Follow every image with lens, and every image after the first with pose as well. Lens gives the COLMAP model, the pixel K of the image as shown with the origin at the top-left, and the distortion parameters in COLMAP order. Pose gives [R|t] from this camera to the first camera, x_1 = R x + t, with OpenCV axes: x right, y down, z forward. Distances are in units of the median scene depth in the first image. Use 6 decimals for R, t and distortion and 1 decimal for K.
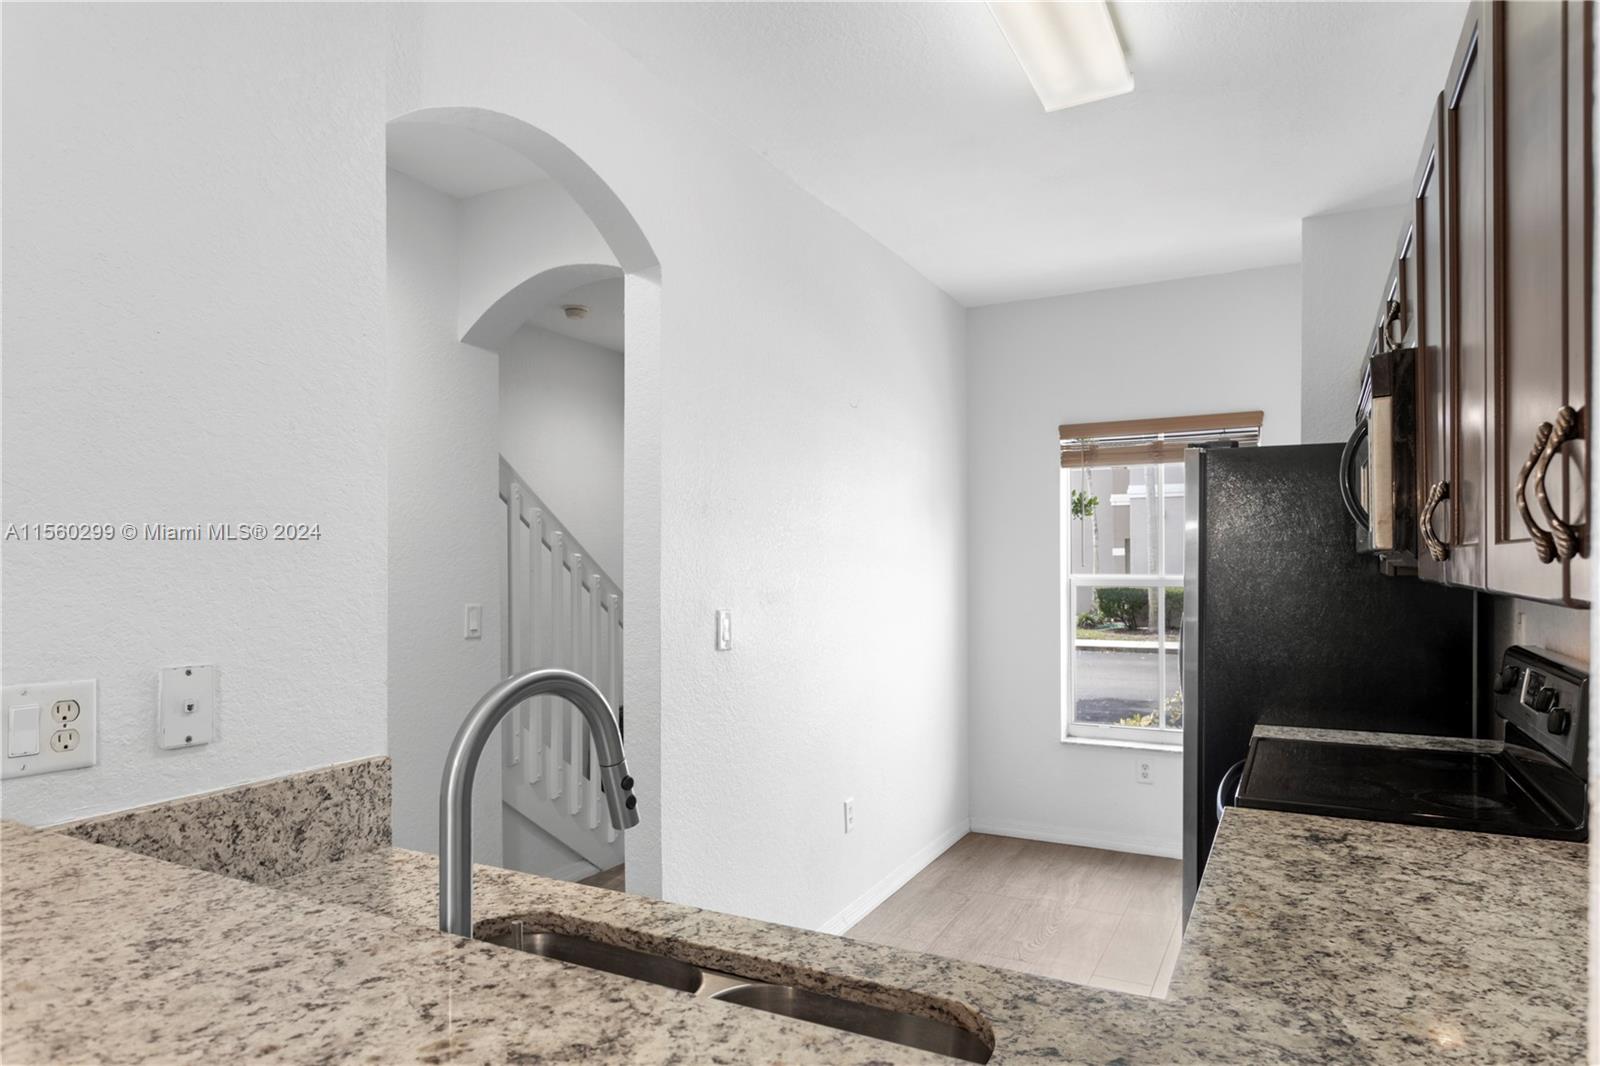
lens RADIAL K [[947.0, 0, 785.4], [0, 947.0, 557.6], [0, 0, 1]] dist [-0.007559, 0.001019]
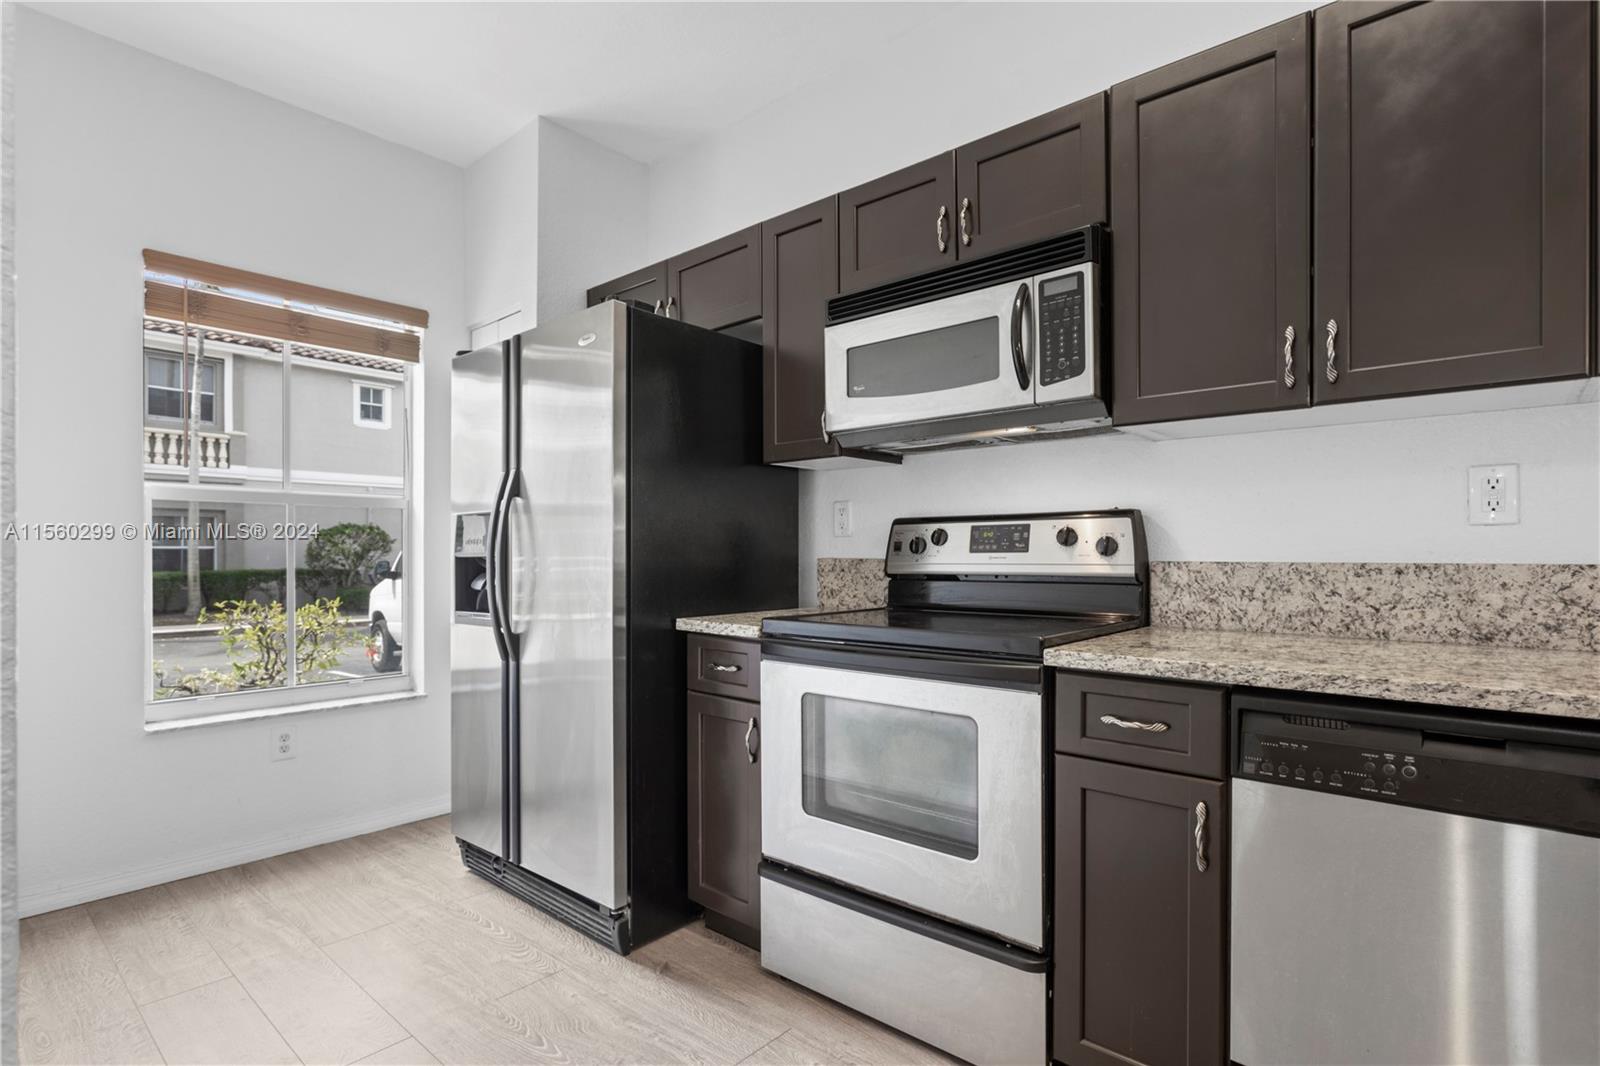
lens RADIAL K [[794.2, 0, 794.8], [0, 794.2, 553.8], [0, 0, 1]] dist [-0.013862, 0.006465]
pose [[0.218966, 0.006029, 0.975714, -0.589234], [-0.004448, 0.999977, -0.005181, 0.295061], [-0.975722, -0.003206, 0.218988, 1.812866]]
